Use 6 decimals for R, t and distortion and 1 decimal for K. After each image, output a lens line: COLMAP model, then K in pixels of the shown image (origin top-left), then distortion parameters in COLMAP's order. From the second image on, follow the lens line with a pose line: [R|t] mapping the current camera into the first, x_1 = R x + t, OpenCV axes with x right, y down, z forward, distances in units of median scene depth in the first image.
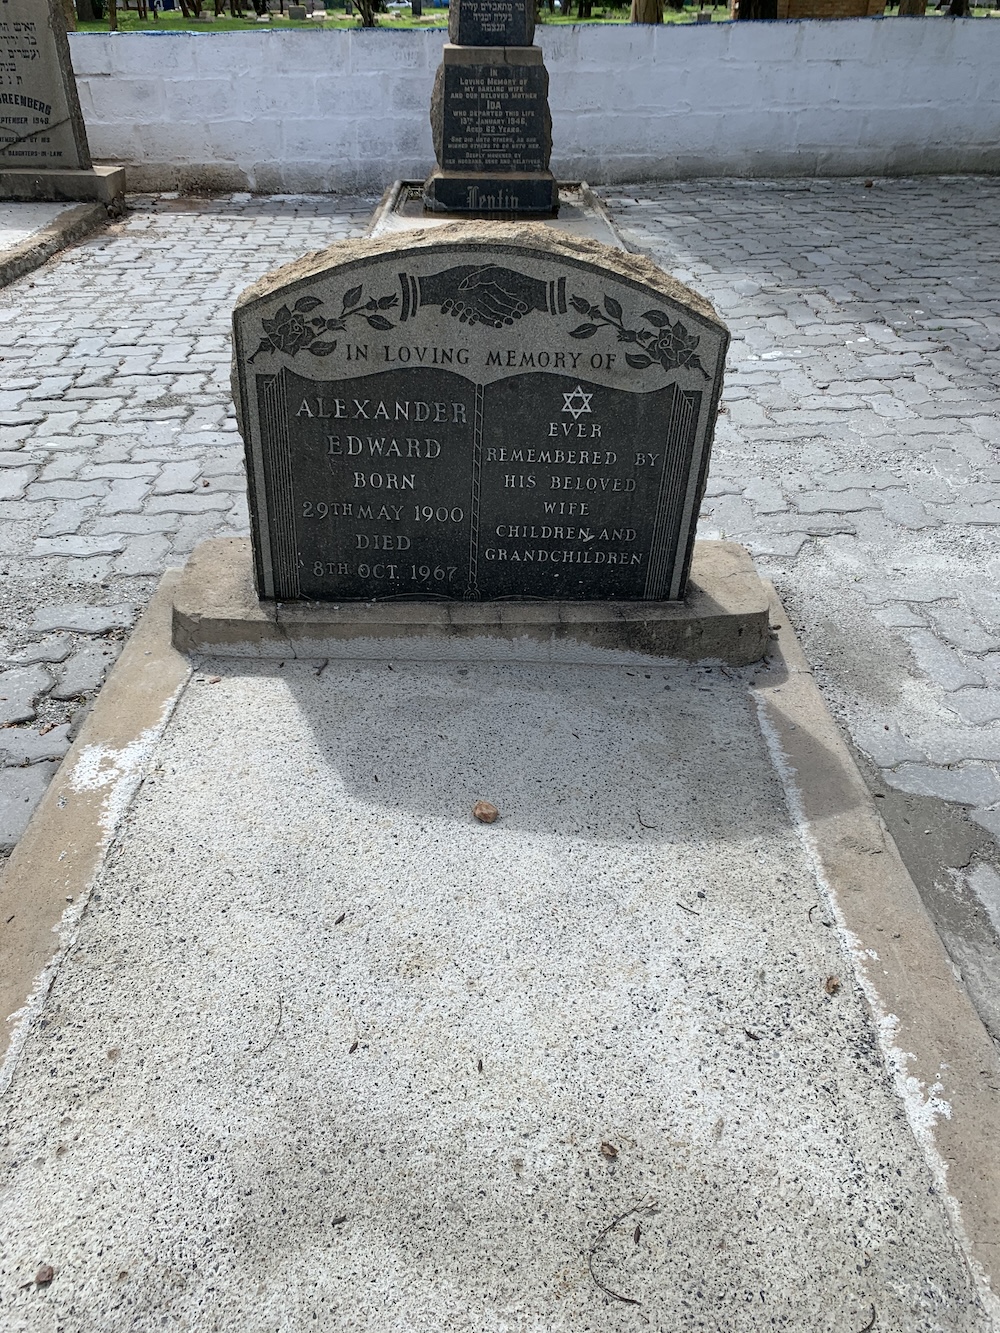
lens RADIAL K [[1025.0, 0, 487.1], [0, 1025.0, 657.1], [0, 0, 1]] dist [0.007761, -0.006343]
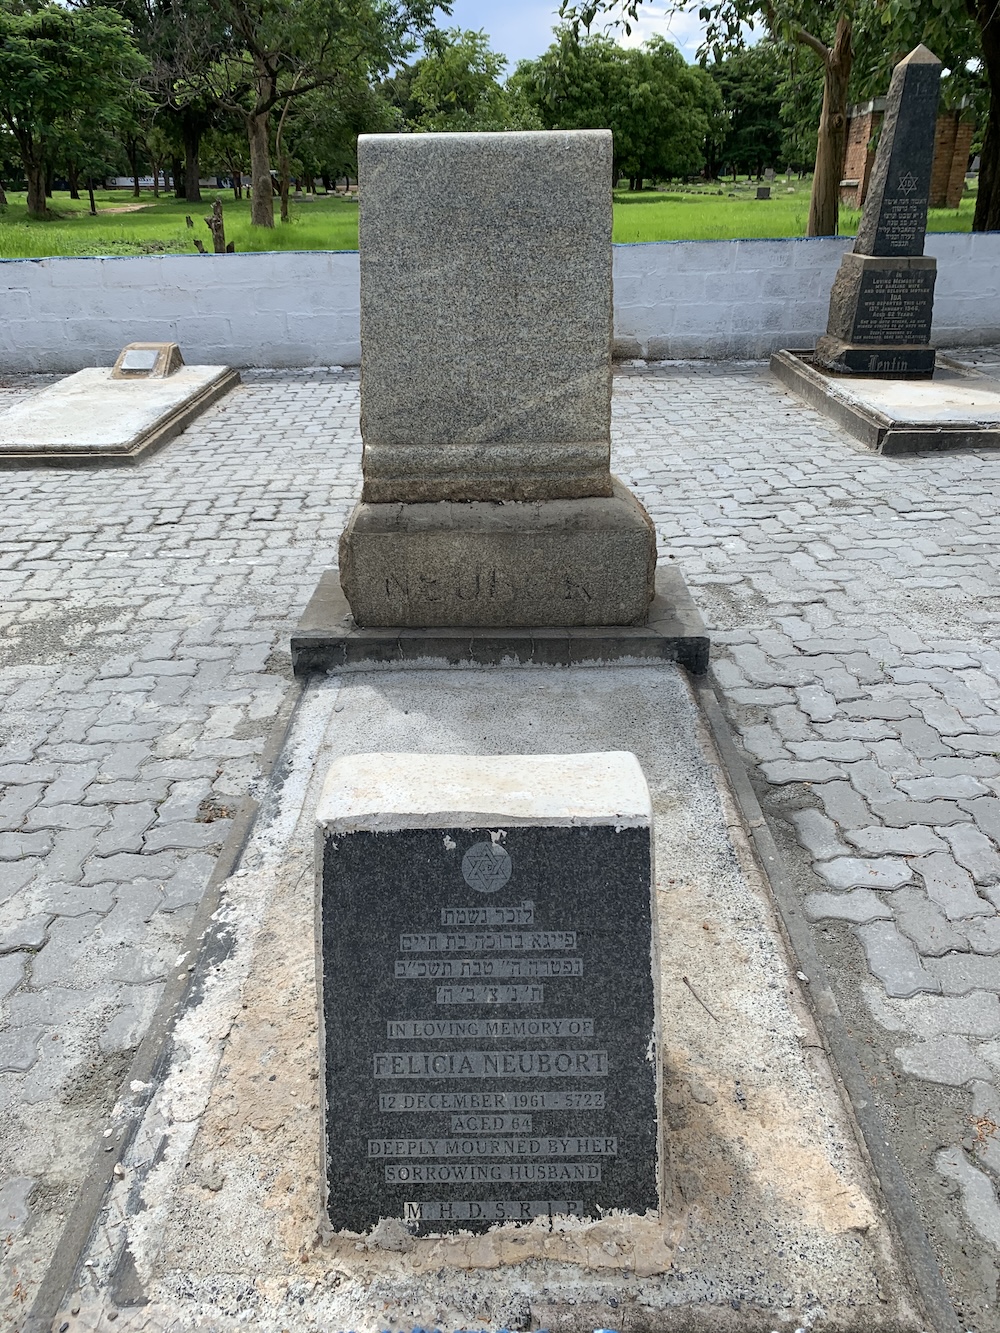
lens RADIAL K [[1025.0, 0, 487.1], [0, 1025.0, 657.1], [0, 0, 1]] dist [0.007761, -0.006343]
pose [[0.999532, -0.002528, -0.030478, -0.446178], [-0.001394, 0.991777, -0.127971, 0.091792], [0.030551, 0.127954, 0.991309, -0.260657]]
